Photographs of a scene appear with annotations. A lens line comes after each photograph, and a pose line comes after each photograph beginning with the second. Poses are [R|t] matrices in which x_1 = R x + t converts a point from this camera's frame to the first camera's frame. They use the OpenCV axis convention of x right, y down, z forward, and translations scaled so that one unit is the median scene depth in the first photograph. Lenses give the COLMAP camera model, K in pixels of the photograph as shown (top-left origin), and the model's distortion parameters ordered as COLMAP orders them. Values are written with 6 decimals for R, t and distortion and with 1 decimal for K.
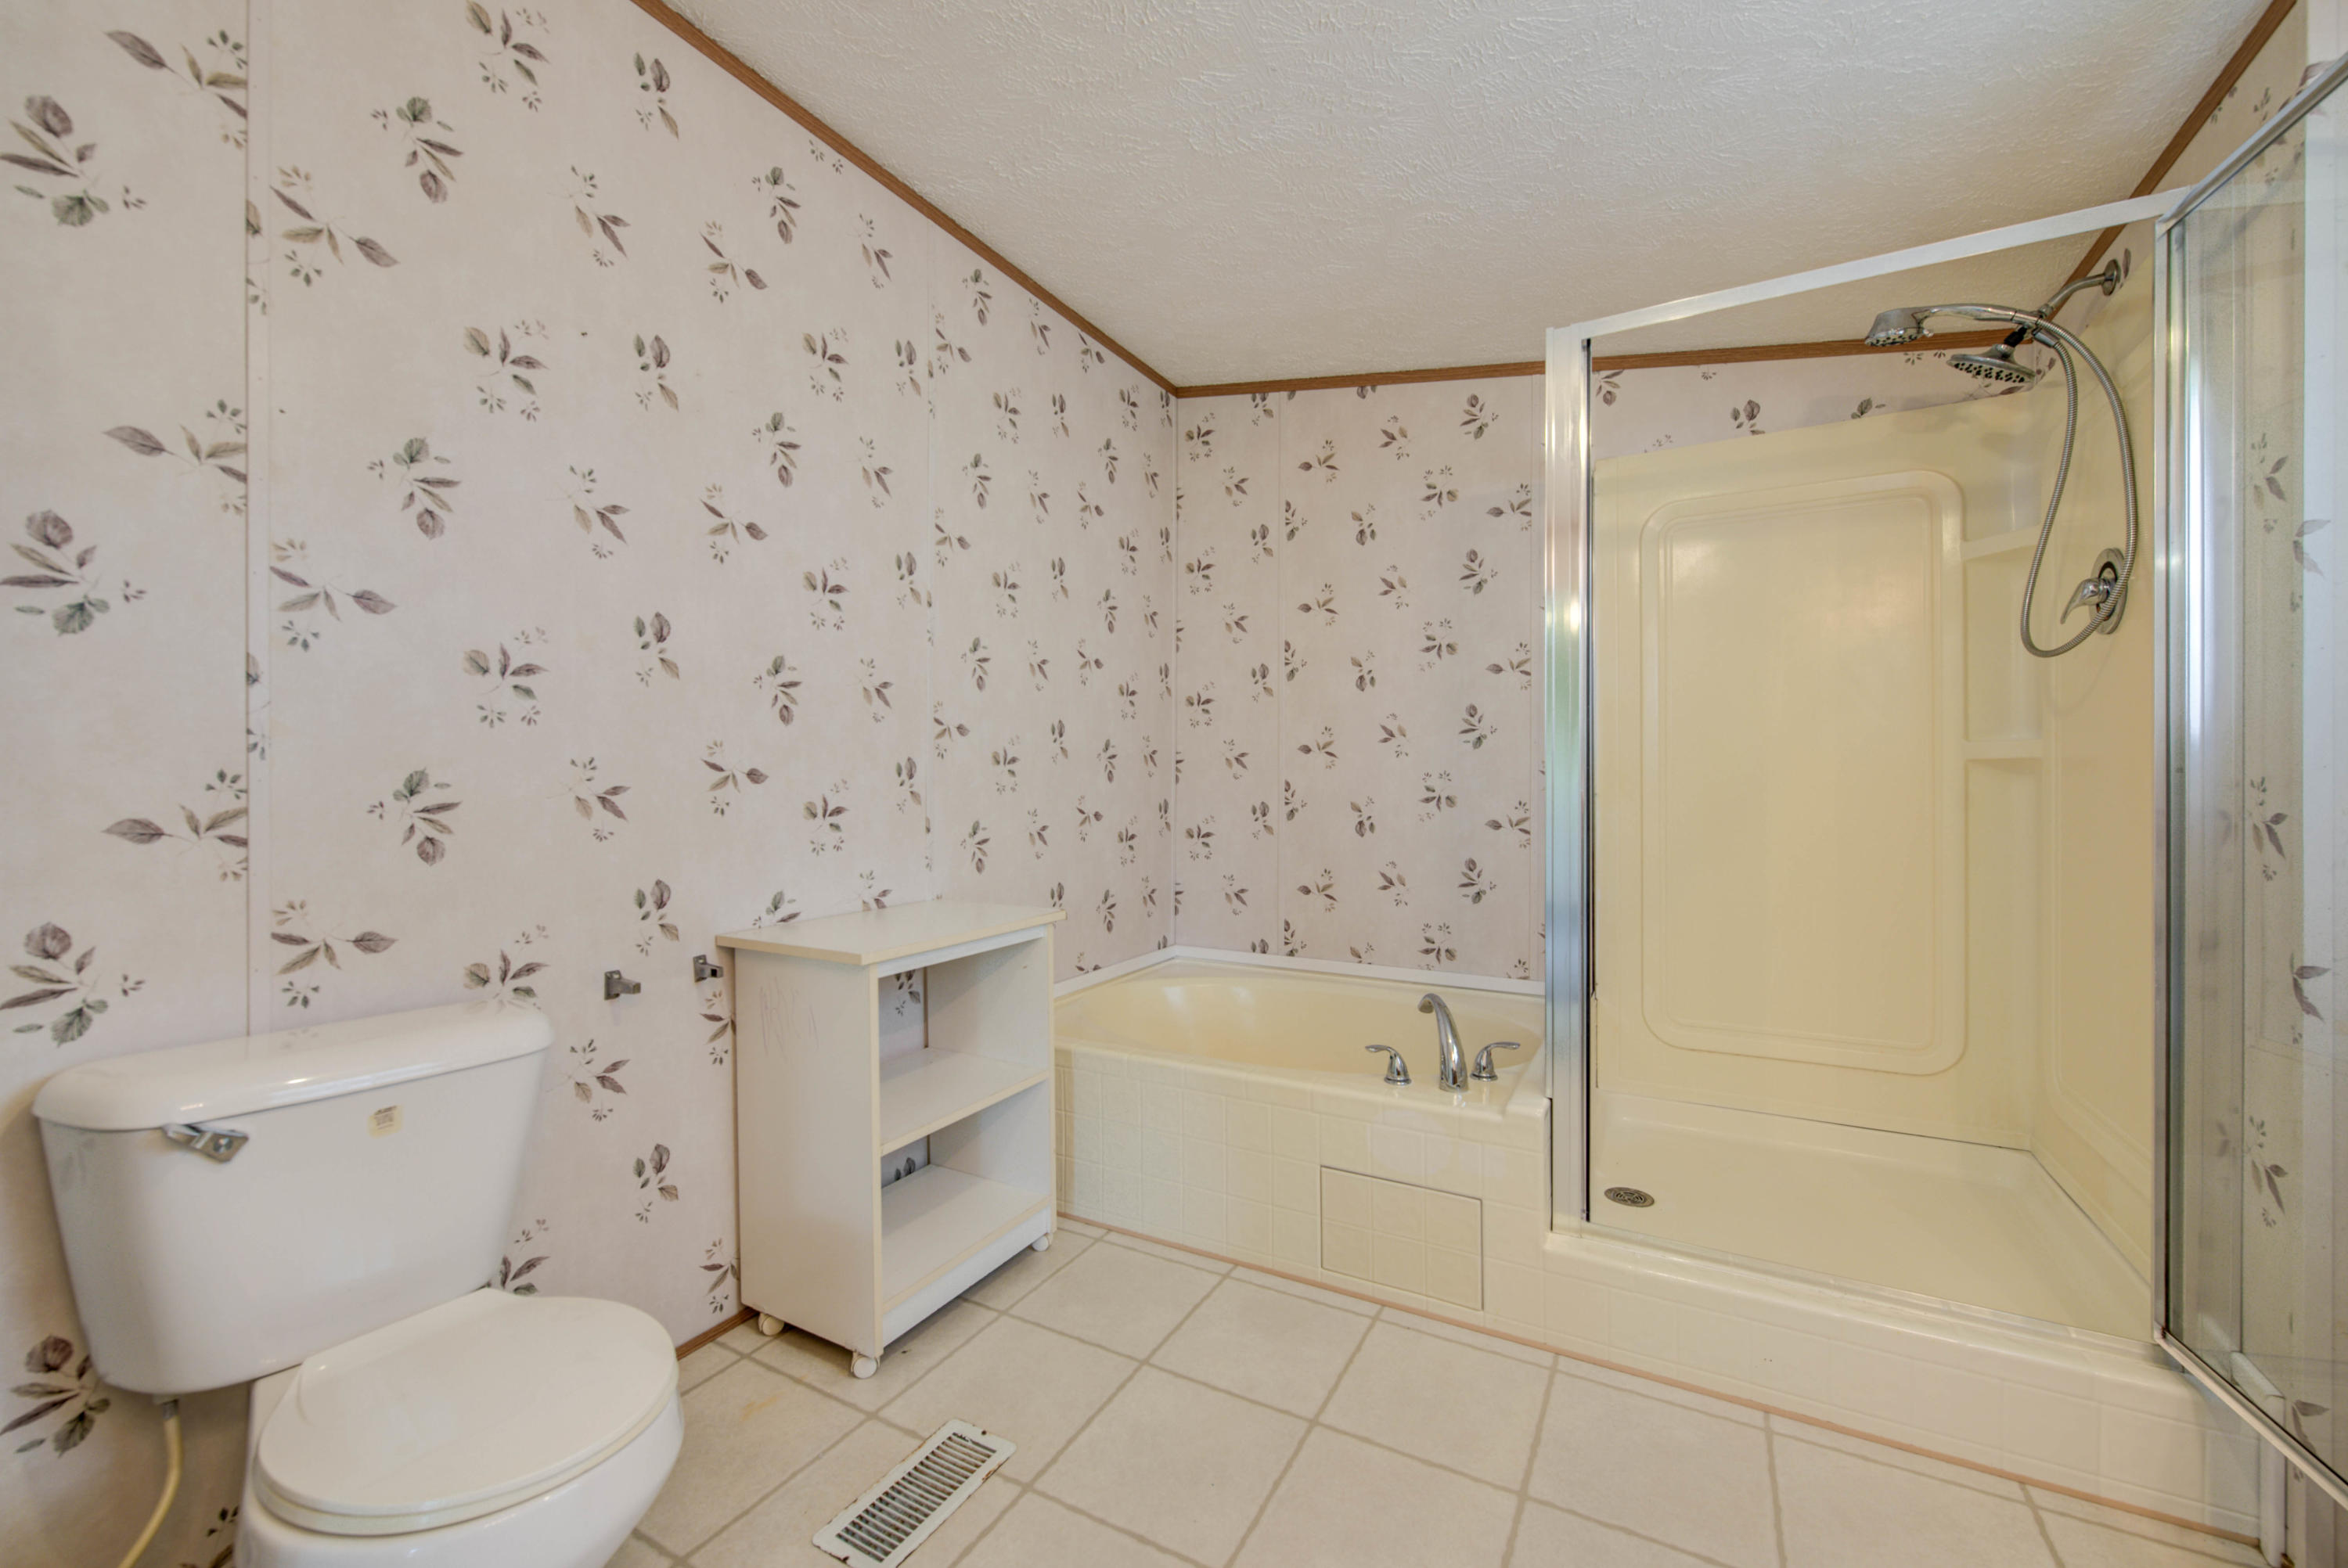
lens RADIAL K [[927.4, 0, 1181.8], [0, 927.4, 783.1], [0, 0, 1]] dist [-0.000162, -0.000724]
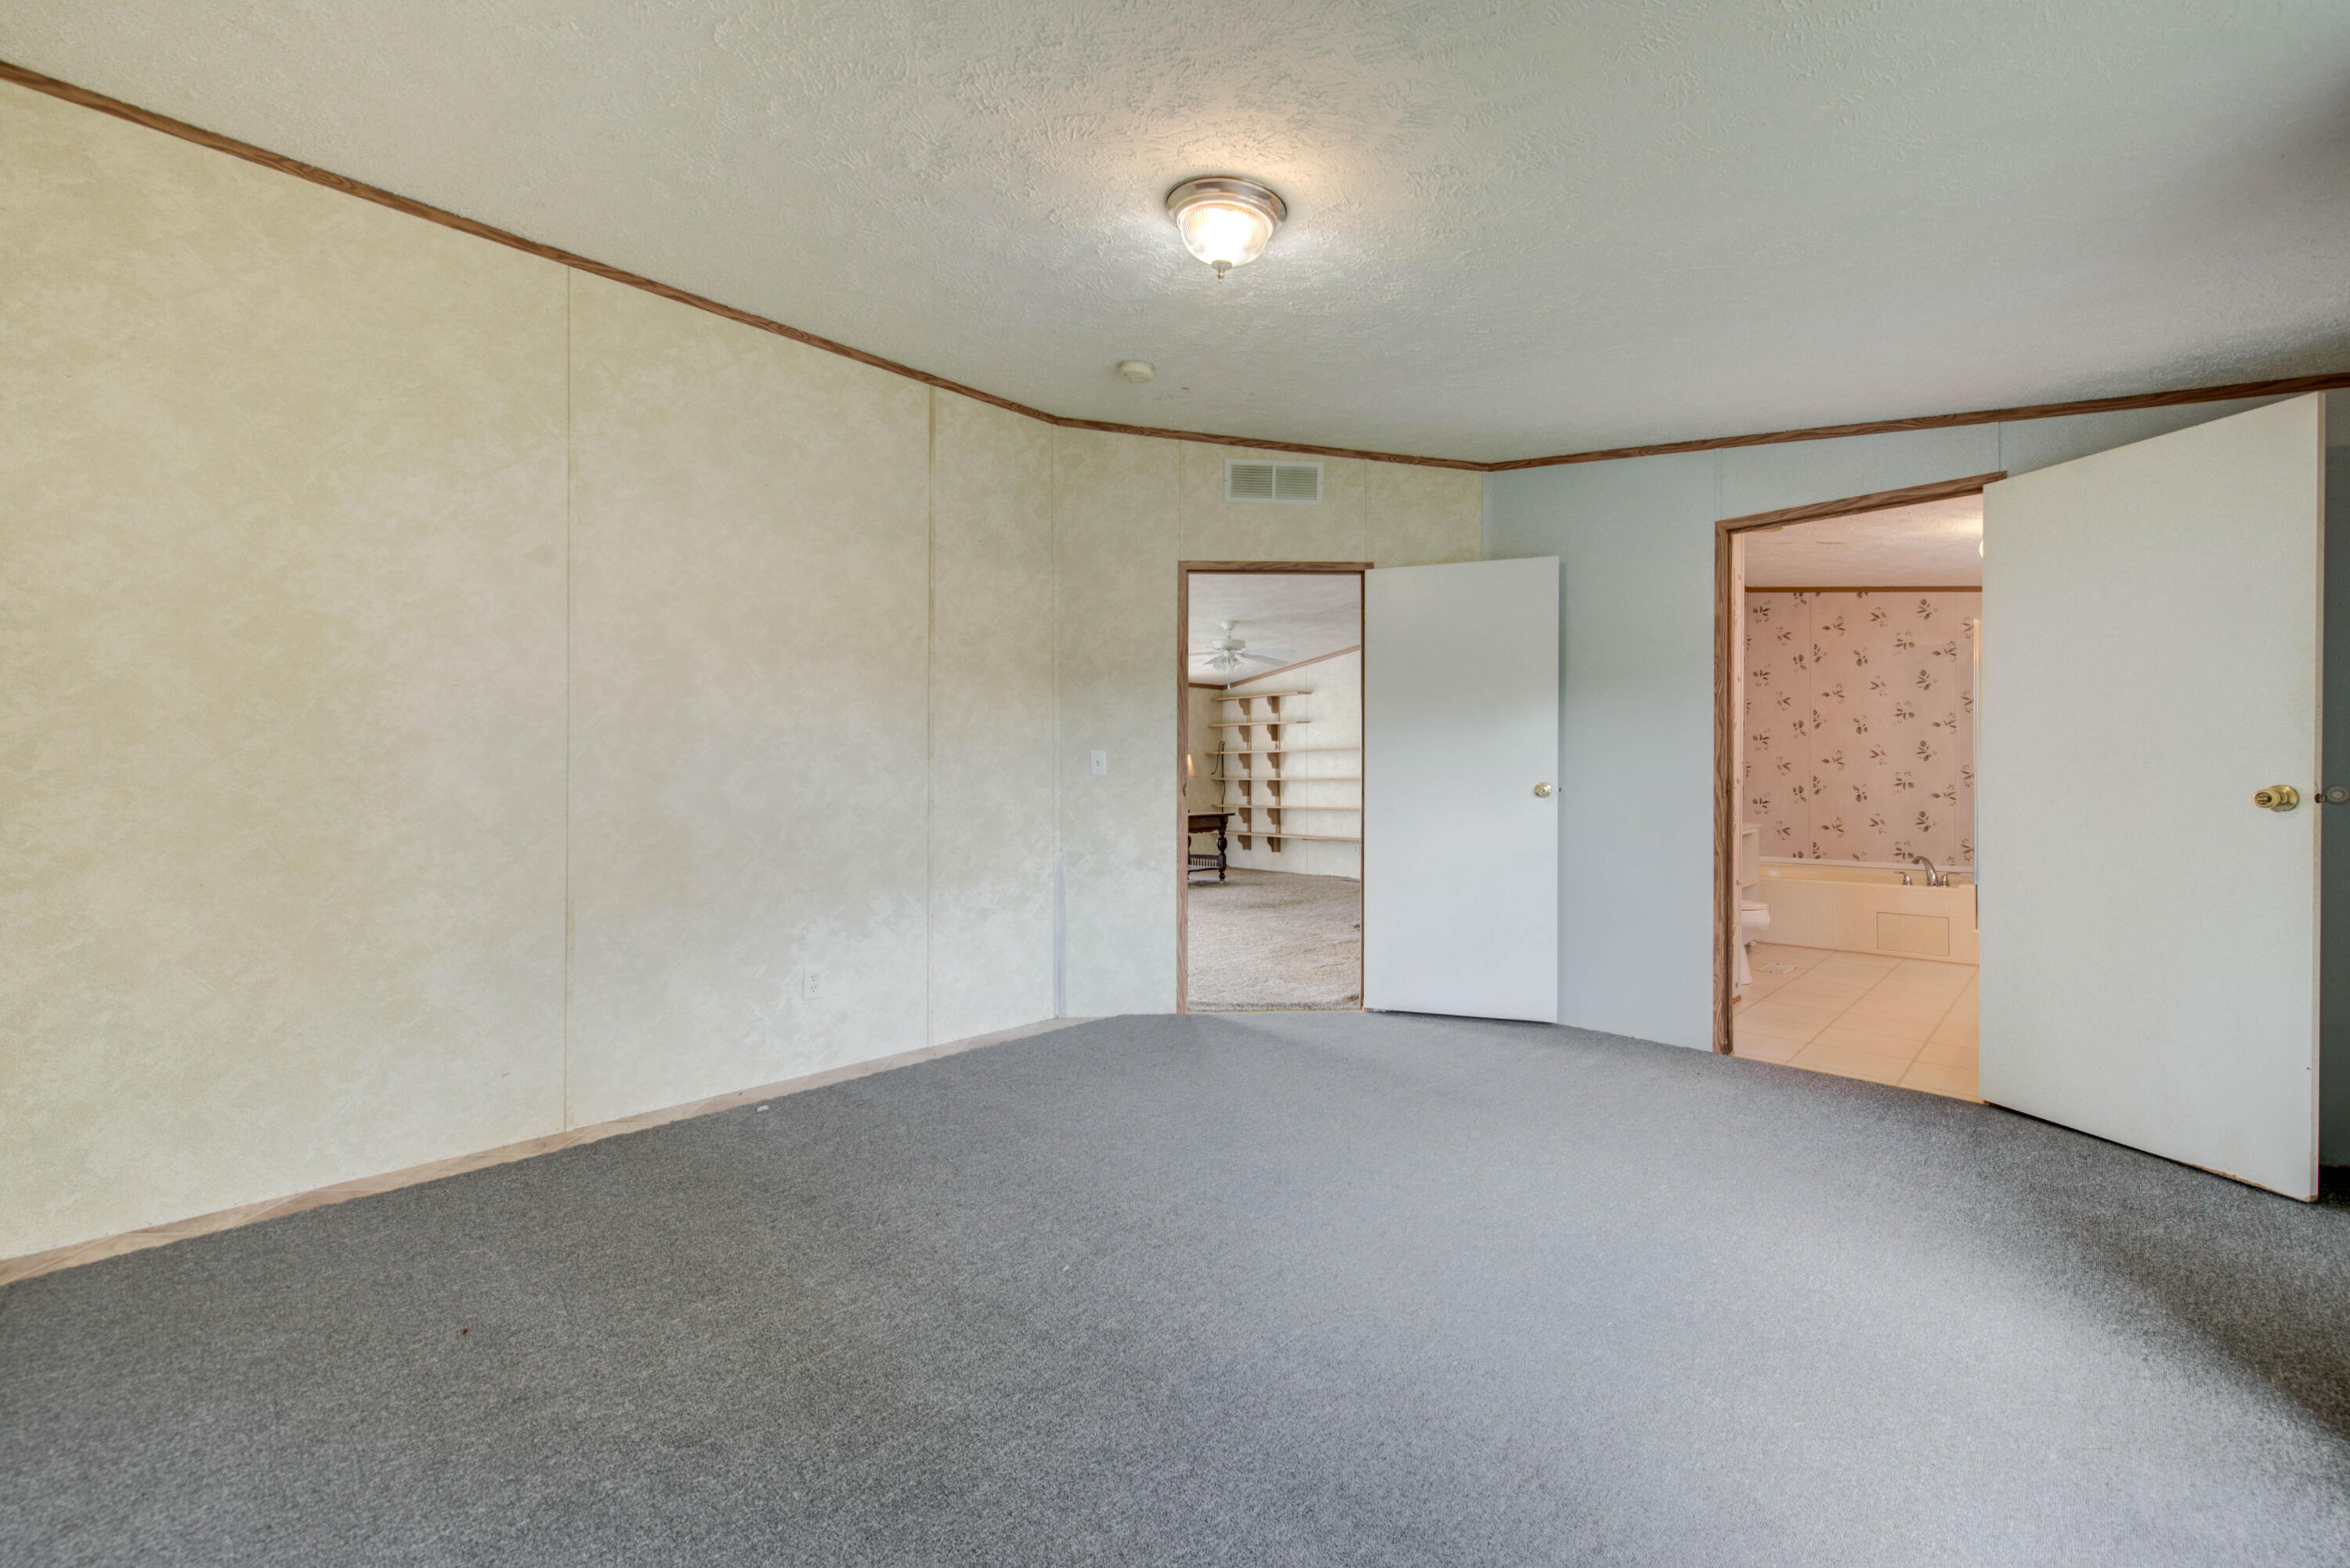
lens RADIAL K [[928.2, 0, 1173.8], [0, 928.2, 779.1], [0, 0, 1]] dist [-0.000162, -0.000724]
pose [[0.959707, -0.002328, -0.280994, -0.737329], [0.002330, 0.999997, -0.000327, 0.002254], [0.280994, -0.000341, 0.959710, -1.531353]]
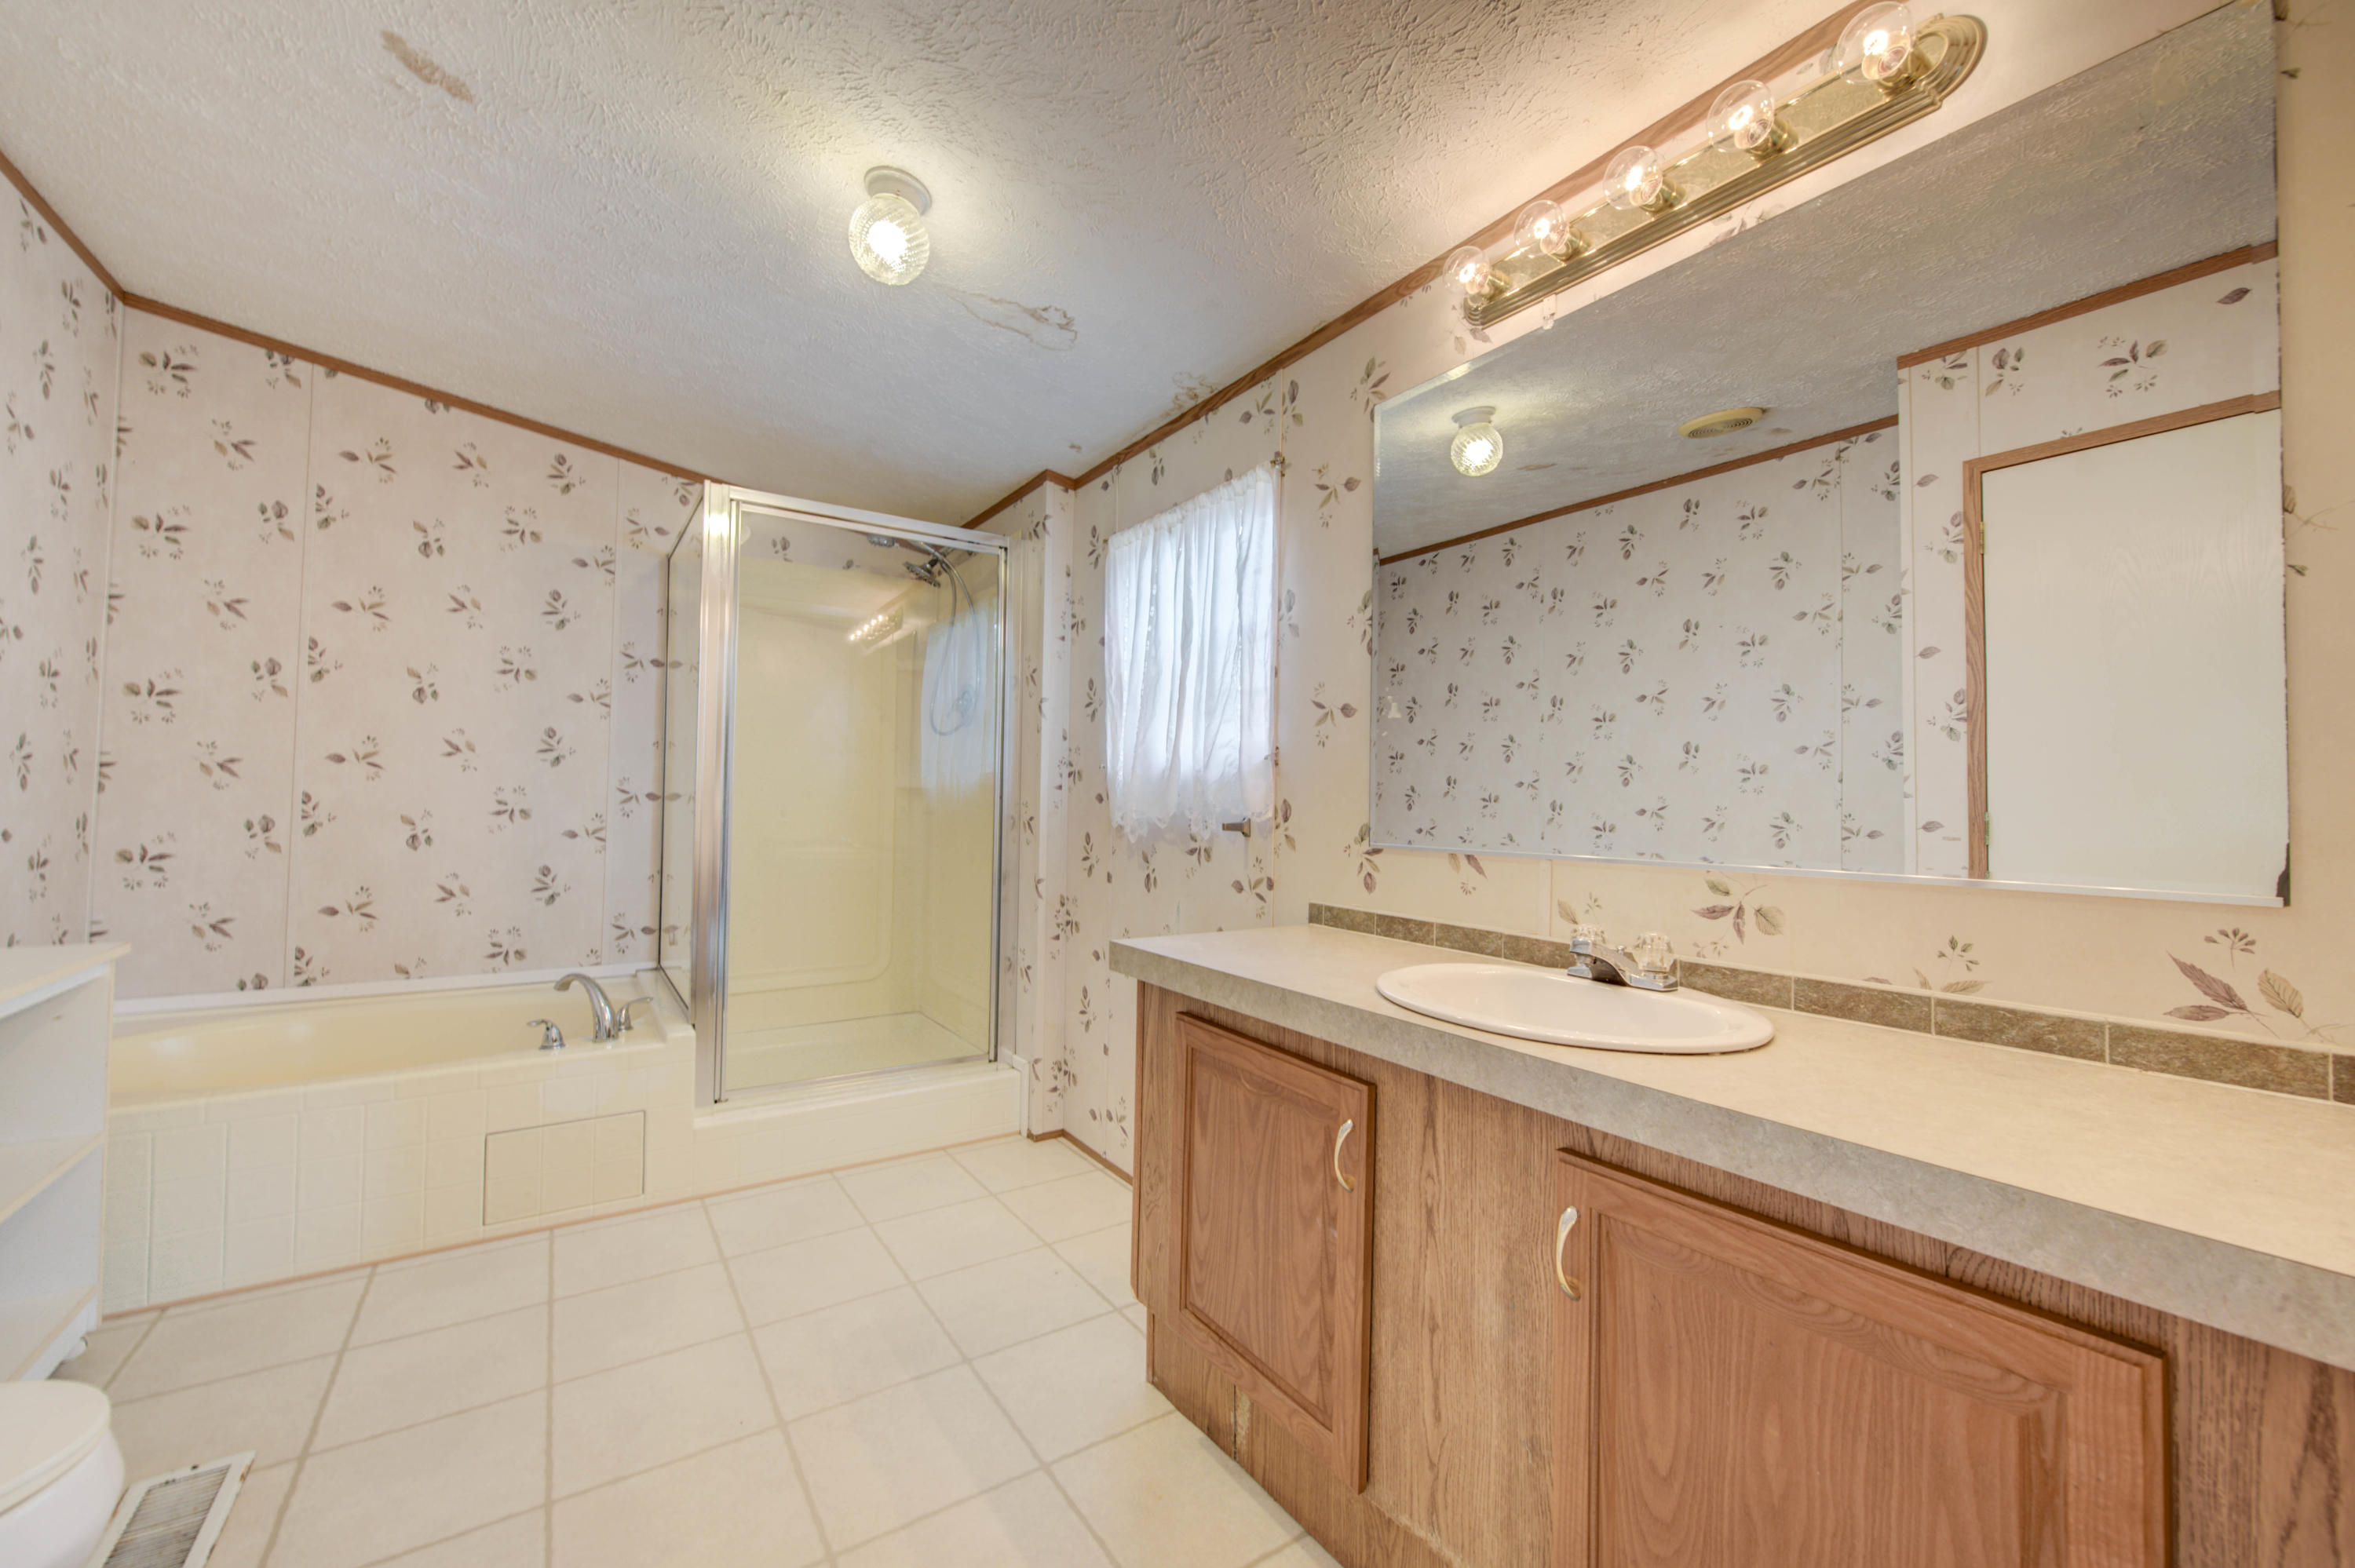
lens RADIAL K [[930.1, 0, 1194.8], [0, 930.1, 780.0], [0, 0, 1]] dist [-0.000162, -0.000724]
pose [[0.444801, 0.029317, 0.895149, -0.331157], [-0.012227, 0.999570, -0.026661, -0.000840], [-0.895546, 0.000914, 0.444968, -0.188458]]
